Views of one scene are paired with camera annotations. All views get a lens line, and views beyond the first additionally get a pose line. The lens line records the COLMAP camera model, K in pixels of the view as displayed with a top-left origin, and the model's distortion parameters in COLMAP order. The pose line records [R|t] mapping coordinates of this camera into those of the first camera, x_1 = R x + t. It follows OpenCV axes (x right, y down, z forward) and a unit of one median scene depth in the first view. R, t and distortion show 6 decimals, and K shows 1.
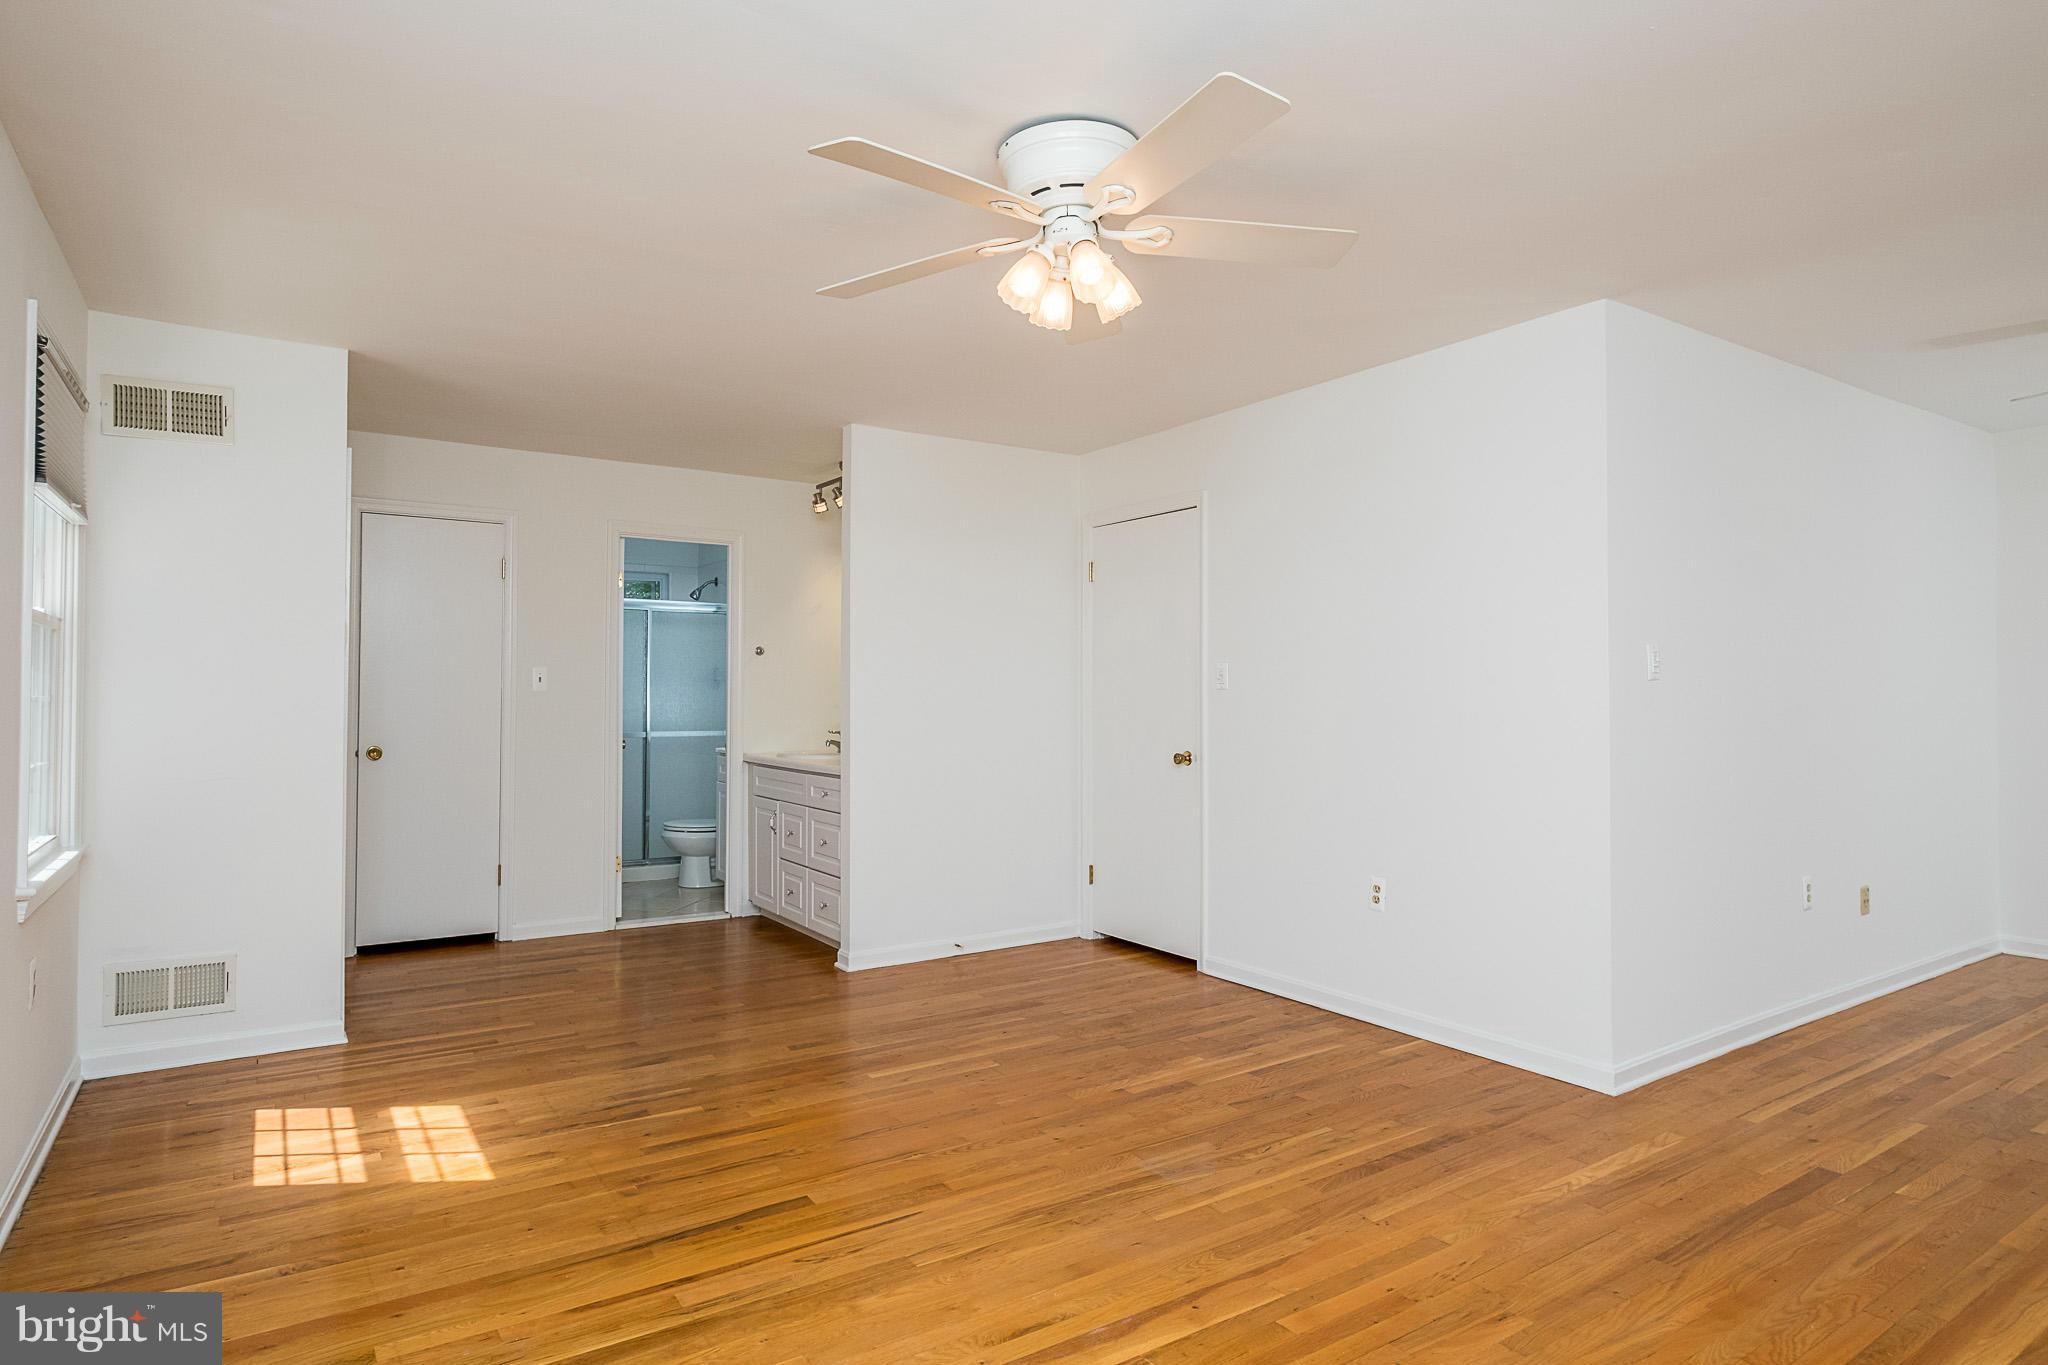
lens RADIAL K [[1129.9, 0, 1024.0], [0, 1129.9, 682.5], [0, 0, 1]] dist [0.001030, 0.001311]
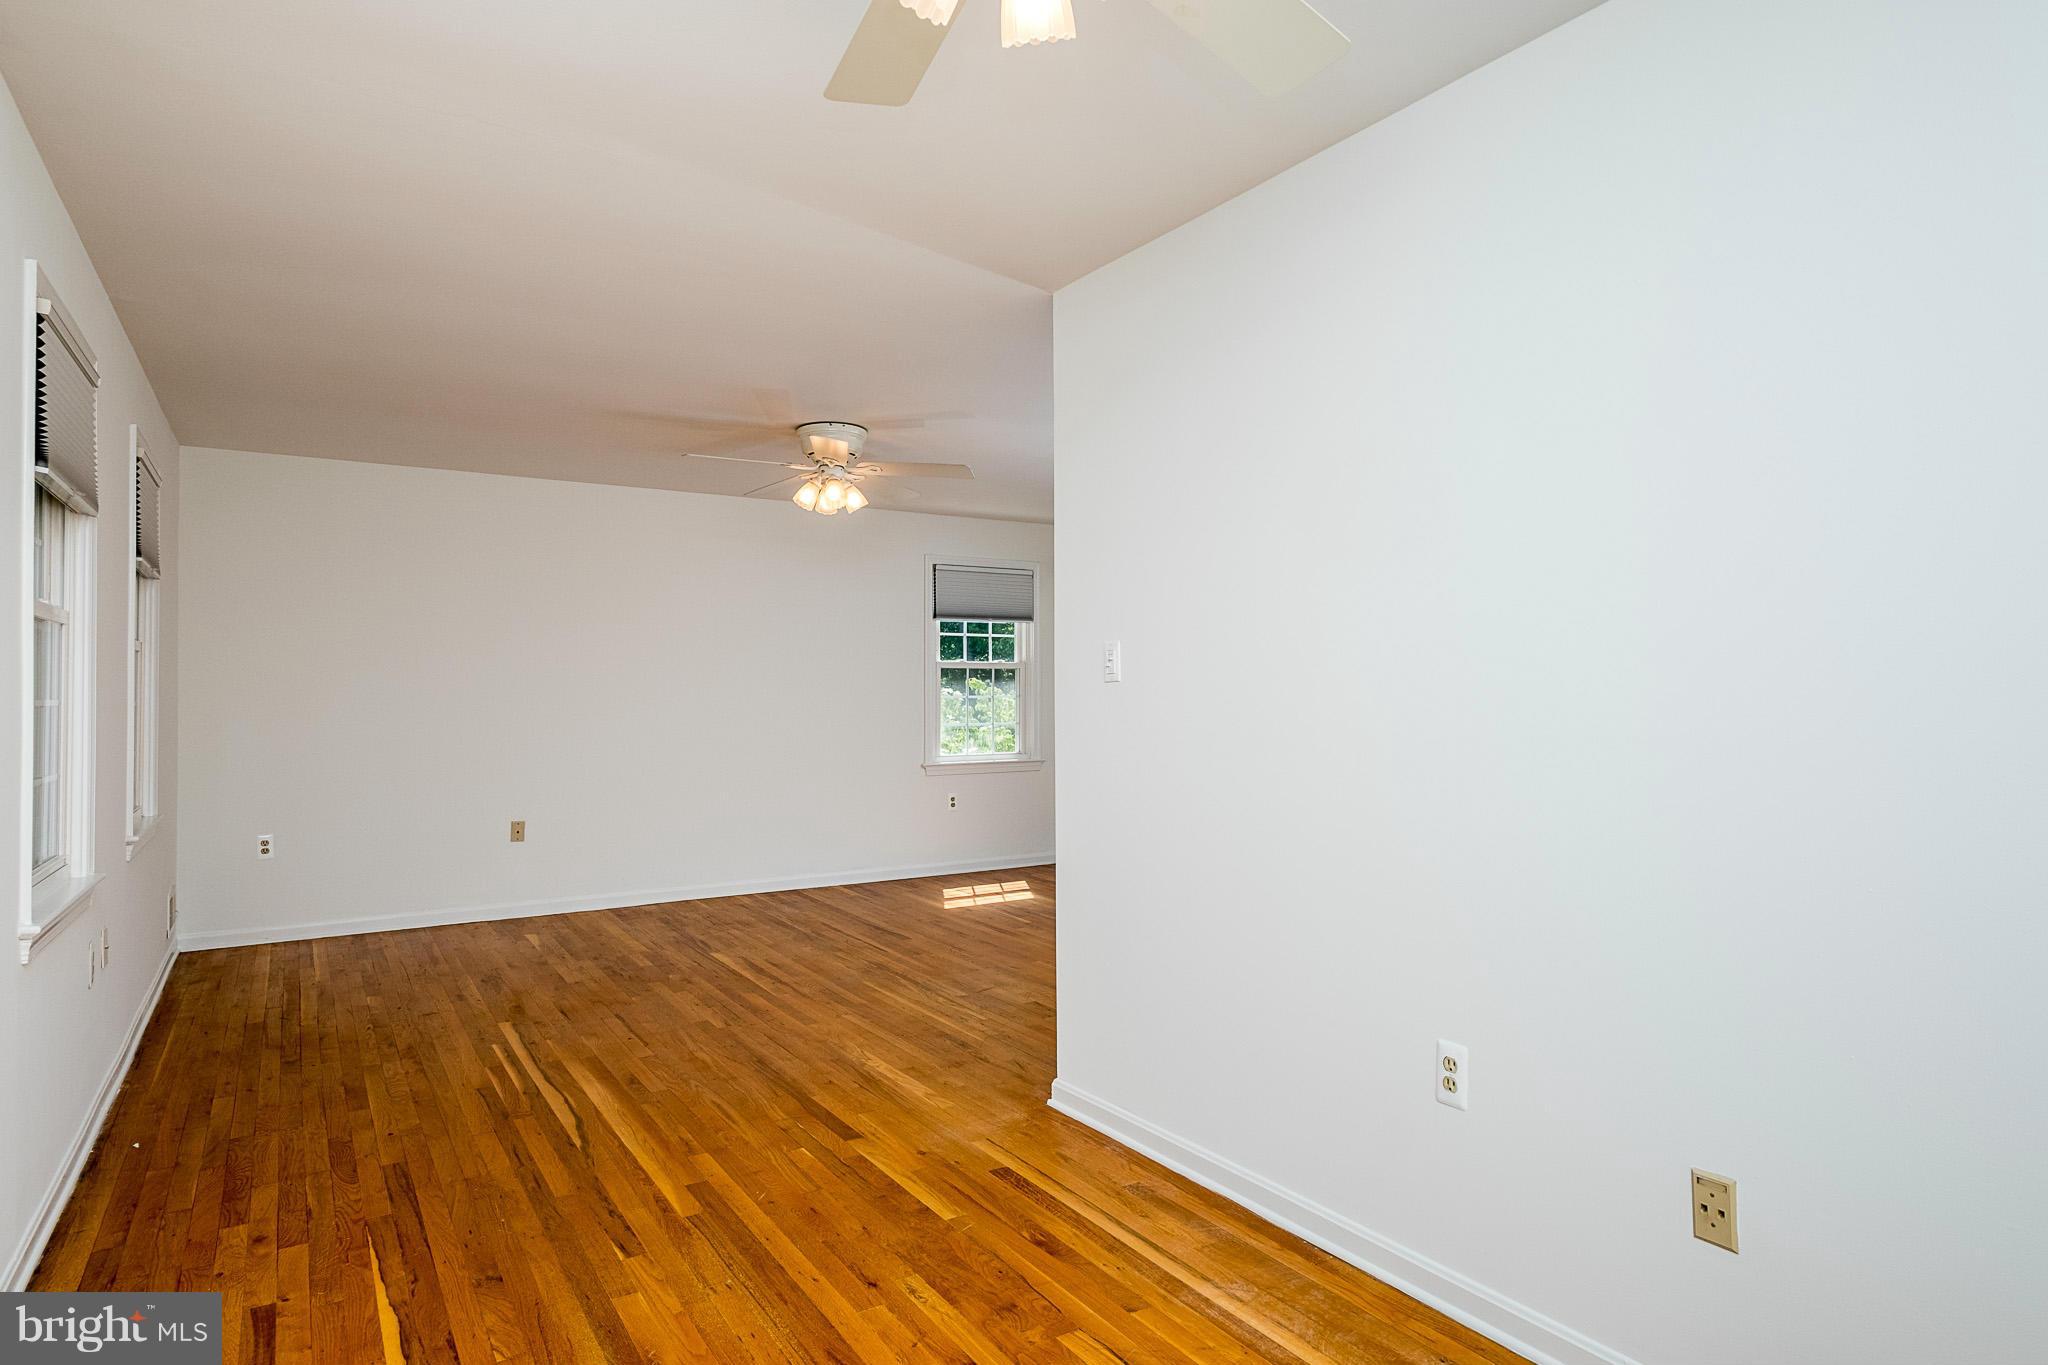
lens RADIAL K [[1129.9, 0, 1024.0], [0, 1129.9, 682.5], [0, 0, 1]] dist [0.001030, 0.001311]
pose [[-0.017008, -0.015699, -0.999732, 1.718001], [0.006976, 0.999851, -0.015819, 0.014216], [0.999831, -0.007243, -0.016896, 1.132900]]
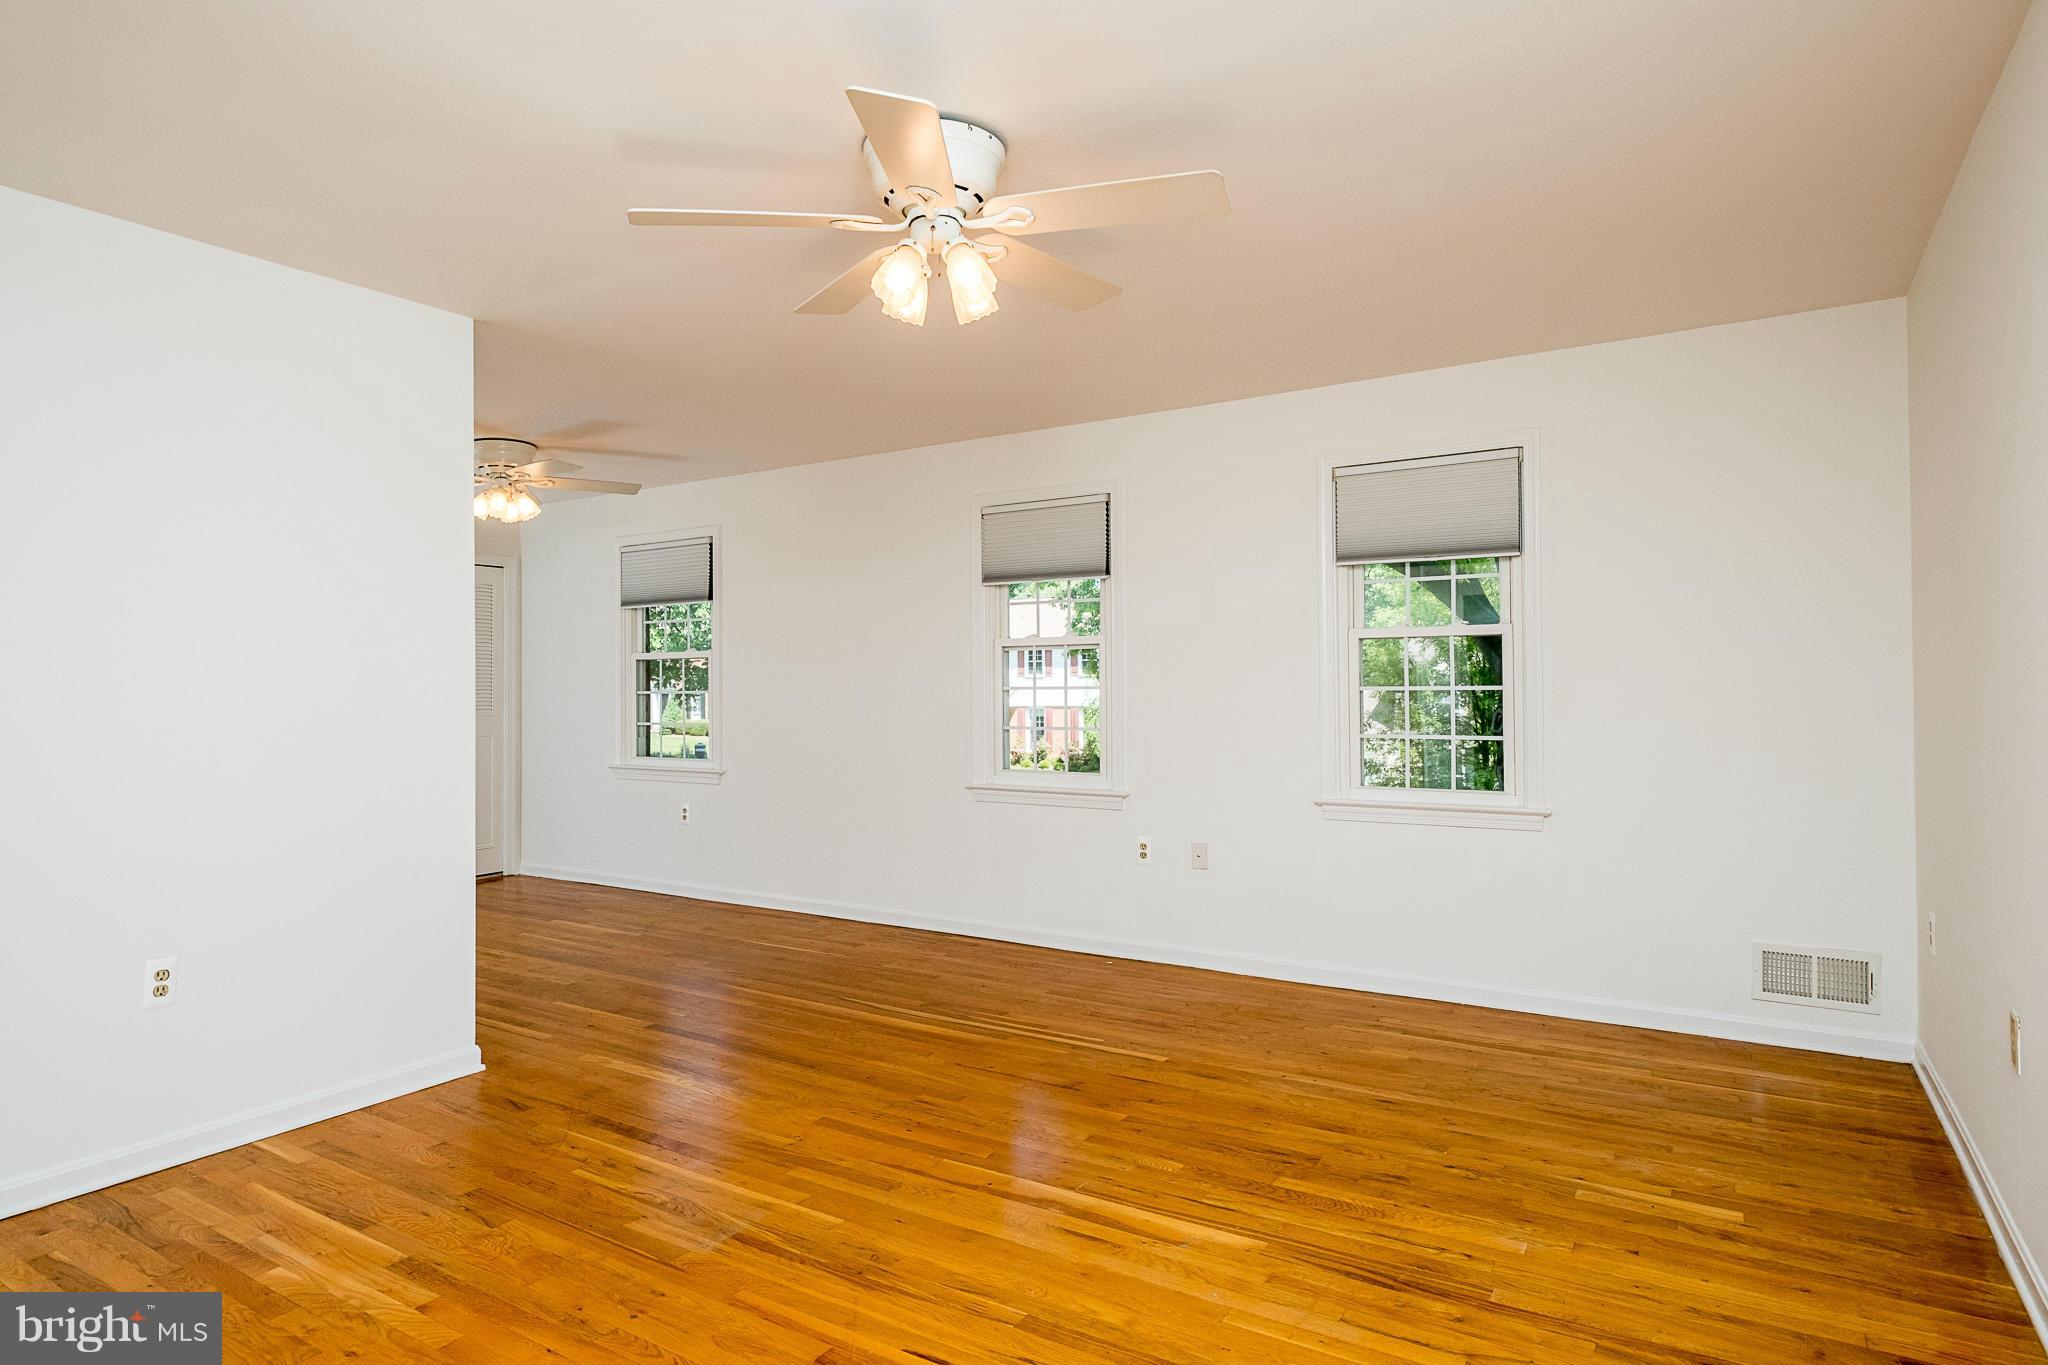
lens RADIAL K [[1129.9, 0, 1024.0], [0, 1129.9, 682.5], [0, 0, 1]] dist [0.001030, 0.001311]
pose [[-0.404962, 0.007964, 0.914299, -0.742731], [-0.000185, 0.999961, -0.008792, 0.013254], [-0.914333, -0.003730, -0.404945, 1.097302]]
